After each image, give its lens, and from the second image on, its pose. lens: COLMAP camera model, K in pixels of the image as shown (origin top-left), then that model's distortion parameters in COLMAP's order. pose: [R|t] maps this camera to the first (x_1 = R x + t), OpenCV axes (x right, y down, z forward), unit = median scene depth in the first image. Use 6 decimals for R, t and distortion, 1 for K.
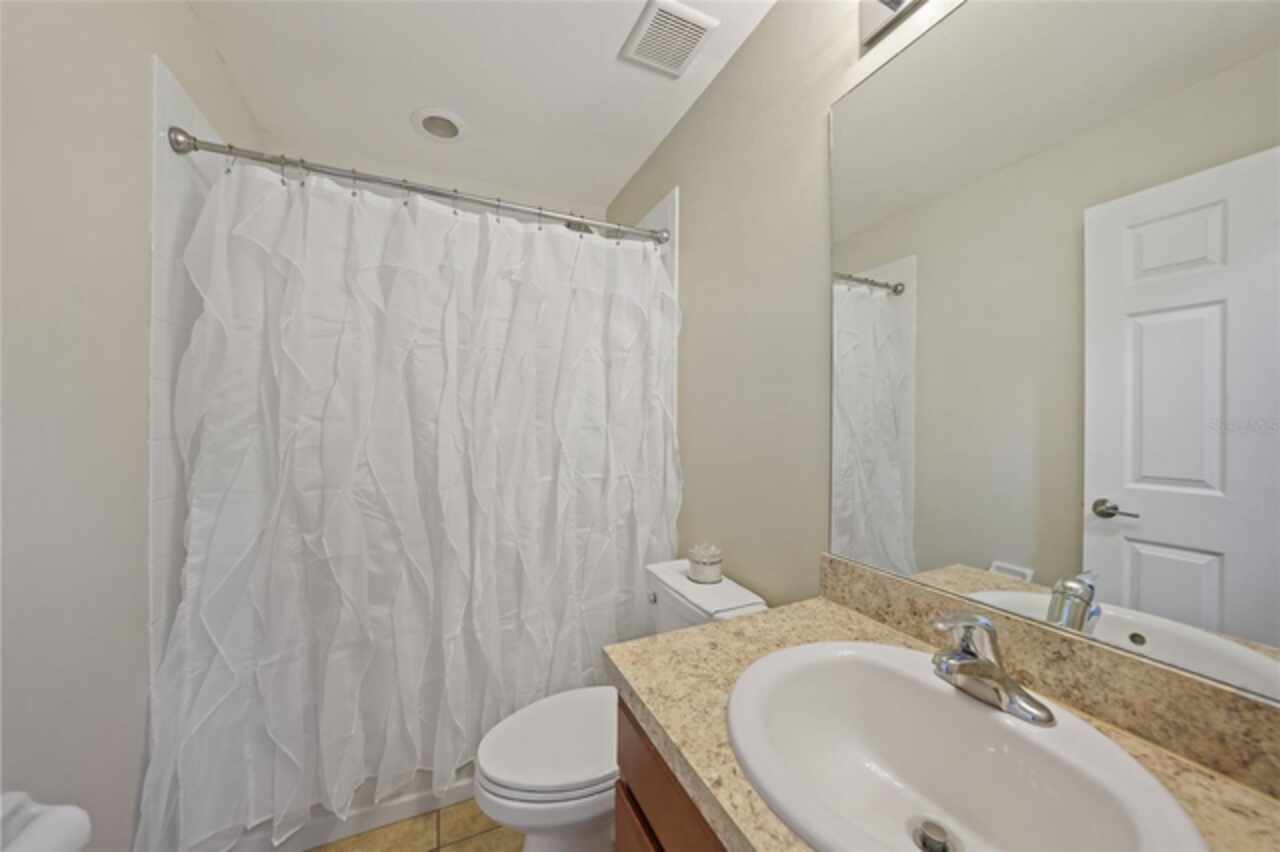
lens RADIAL K [[437.9, 0, 642.2], [0, 437.9, 423.7], [0, 0, 1]] dist [-0.012112, 0.003974]
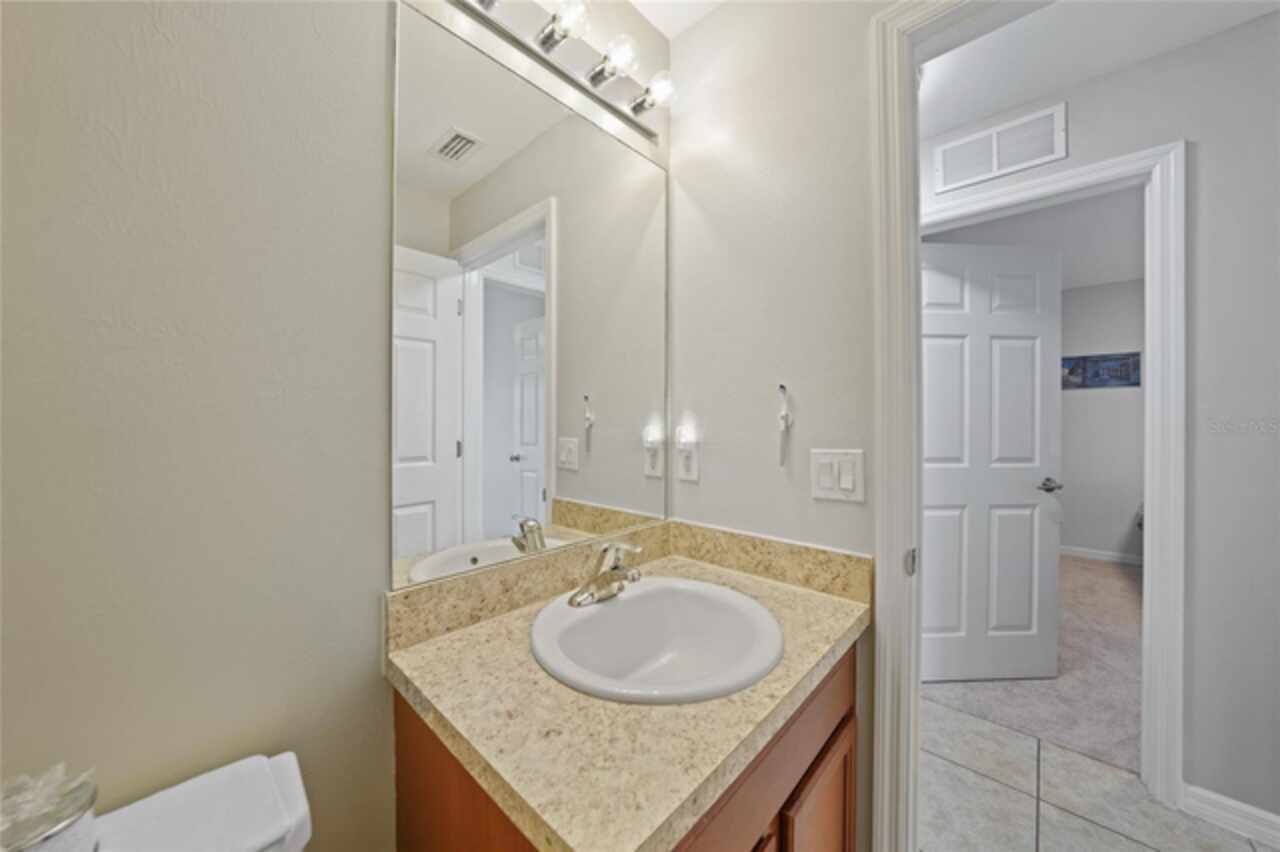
lens RADIAL K [[437.9, 0, 642.2], [0, 437.9, 423.7], [0, 0, 1]] dist [-0.012112, 0.003974]
pose [[-0.366074, -0.008251, 0.930549, -0.497497], [-0.000941, 0.999963, 0.008497, 0.005013], [-0.930585, 0.002235, -0.366068, 1.036047]]
